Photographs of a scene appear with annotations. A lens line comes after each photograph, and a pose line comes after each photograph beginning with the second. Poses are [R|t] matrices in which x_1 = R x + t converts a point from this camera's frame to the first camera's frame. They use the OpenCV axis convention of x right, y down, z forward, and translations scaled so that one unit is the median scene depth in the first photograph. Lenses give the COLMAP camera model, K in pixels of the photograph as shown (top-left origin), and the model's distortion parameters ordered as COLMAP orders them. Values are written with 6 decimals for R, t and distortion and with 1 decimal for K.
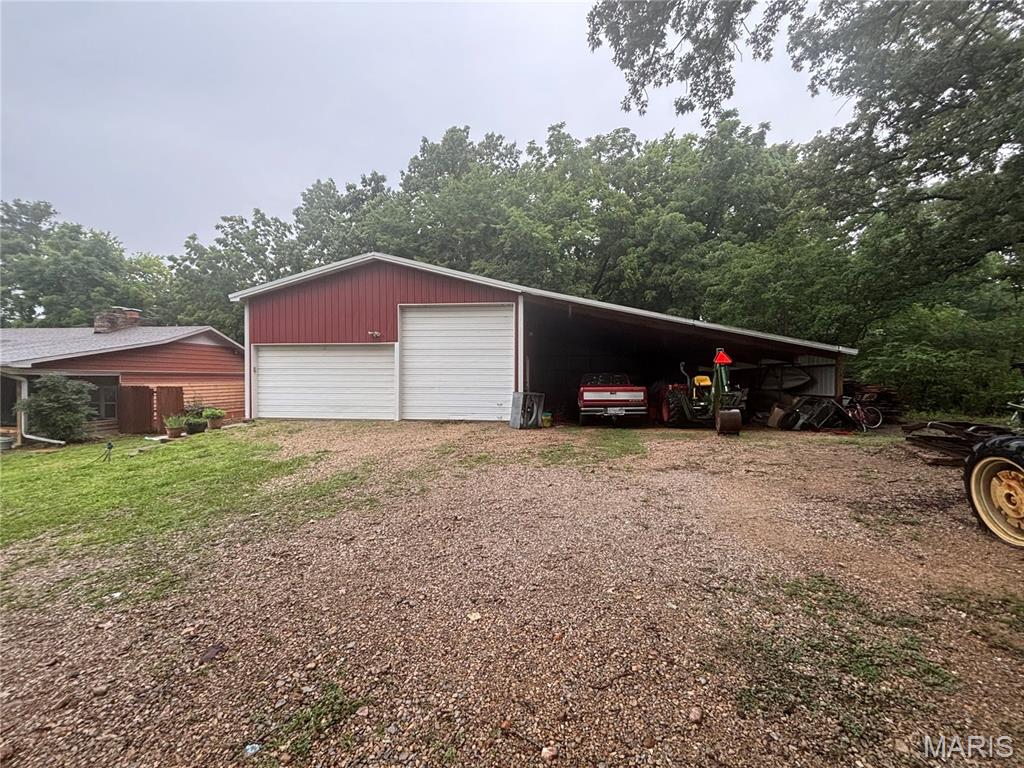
lens RADIAL K [[412.7, 0, 511.6], [0, 412.7, 381.1], [0, 0, 1]] dist [0.008766, -0.000172]
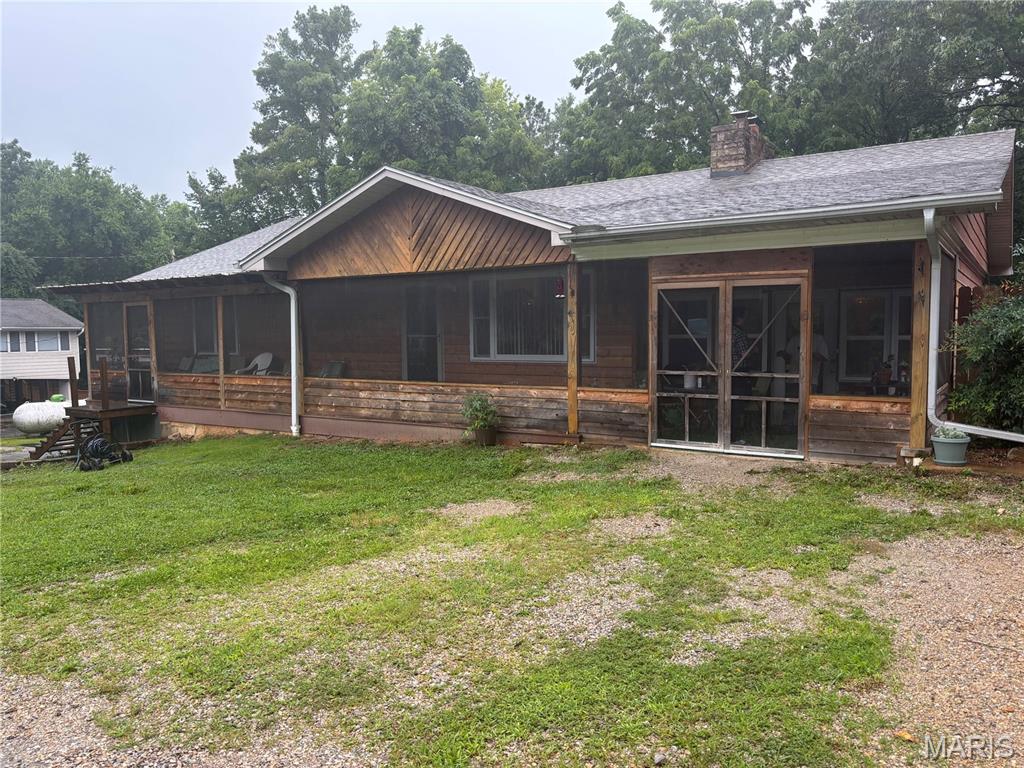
lens RADIAL K [[779.6, 0, 508.1], [0, 779.6, 388.1], [0, 0, 1]] dist [0.028072, -0.005926]
pose [[0.898617, 0.021239, -0.438221, -0.521857], [0.008525, 0.997794, 0.065843, 0.025627], [0.438652, -0.062903, 0.896453, 0.124548]]
